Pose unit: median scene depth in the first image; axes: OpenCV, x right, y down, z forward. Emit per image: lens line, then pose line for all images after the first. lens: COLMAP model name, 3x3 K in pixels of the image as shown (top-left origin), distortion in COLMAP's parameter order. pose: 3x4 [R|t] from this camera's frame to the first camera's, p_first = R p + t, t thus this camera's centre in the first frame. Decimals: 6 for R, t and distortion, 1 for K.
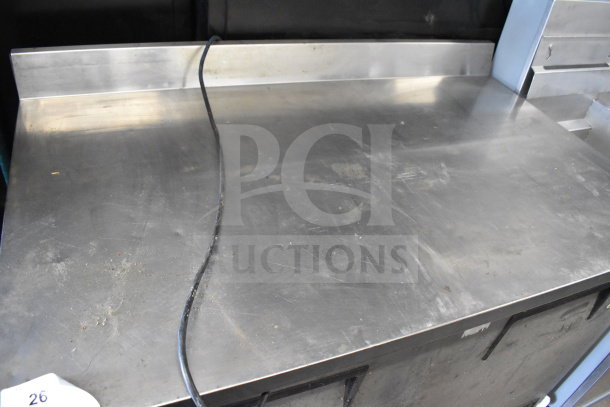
lens RADIAL K [[475.3, 0, 304.7], [0, 475.3, 206.0], [0, 0, 1]] dist [-0.102965, 0.015570]
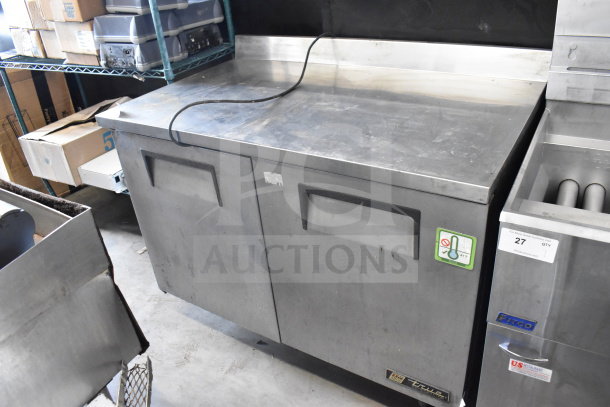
lens RADIAL K [[475.3, 0, 306.0], [0, 475.3, 201.5], [0, 0, 1]] dist [-0.102965, 0.015570]
pose [[0.553301, 0.247414, -0.795390, 1.341565], [-0.386114, 0.922270, 0.018286, 0.201003], [0.738088, 0.296994, 0.605822, 0.105055]]
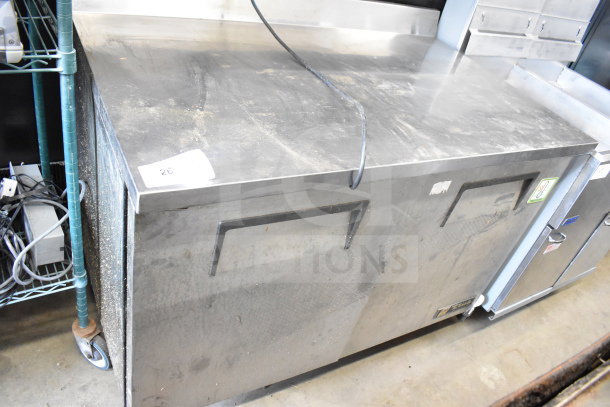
lens RADIAL K [[475.3, 0, 305.9], [0, 475.3, 202.0], [0, 0, 1]] dist [-0.102965, 0.015570]
pose [[0.988178, 0.012974, 0.152763, -0.181601], [-0.010659, 0.999816, -0.015963, 0.255857], [-0.152942, 0.014146, 0.988134, -0.244959]]
